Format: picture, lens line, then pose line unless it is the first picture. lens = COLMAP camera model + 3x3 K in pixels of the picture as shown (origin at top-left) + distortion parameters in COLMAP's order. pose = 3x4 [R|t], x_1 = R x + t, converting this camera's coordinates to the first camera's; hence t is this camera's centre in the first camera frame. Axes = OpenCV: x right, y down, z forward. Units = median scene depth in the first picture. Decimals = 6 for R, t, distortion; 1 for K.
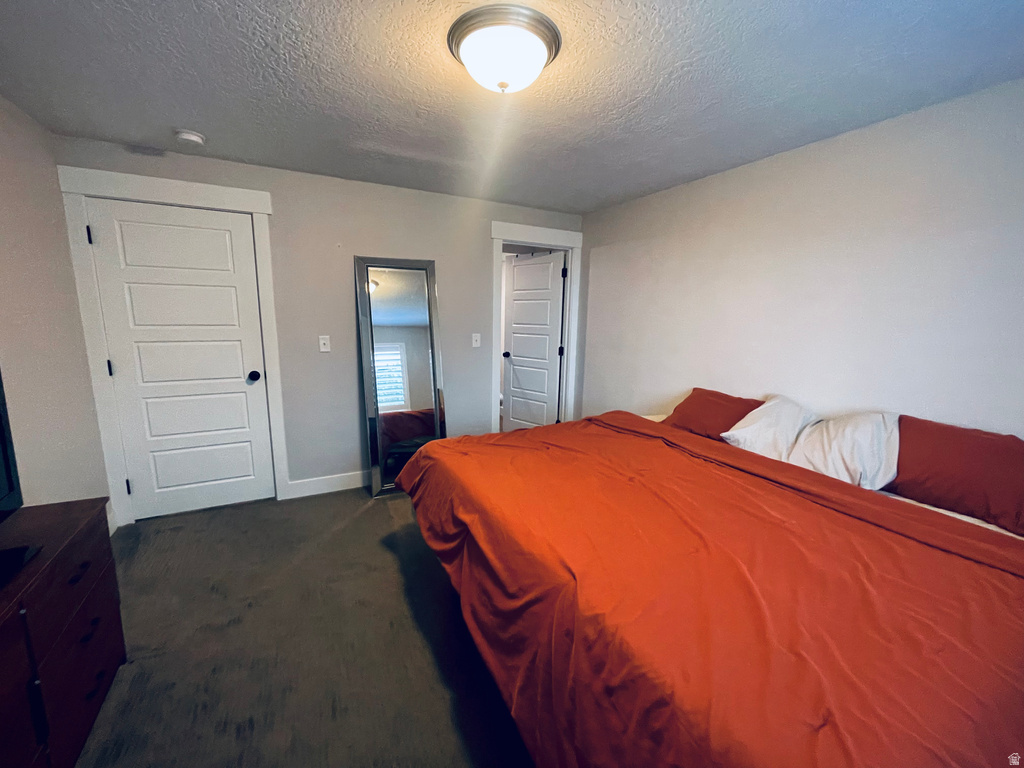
lens RADIAL K [[413.8, 0, 509.4], [0, 413.8, 388.7], [0, 0, 1]] dist [0.000202, 0.001499]
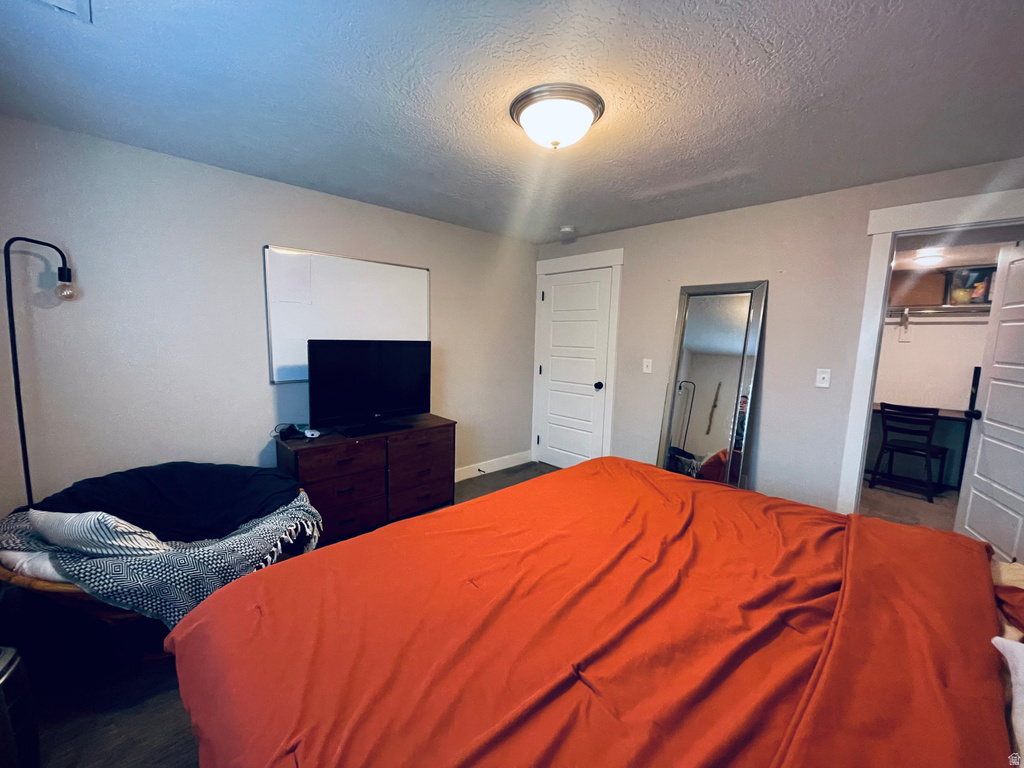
lens RADIAL K [[413.8, 0, 511.0], [0, 413.8, 385.4], [0, 0, 1]] dist [0.000202, 0.001499]
pose [[0.288679, 0.109391, -0.951156, 0.566479], [-0.187858, 0.980612, 0.055763, -0.049668], [0.938815, 0.162584, 0.303632, 0.312006]]
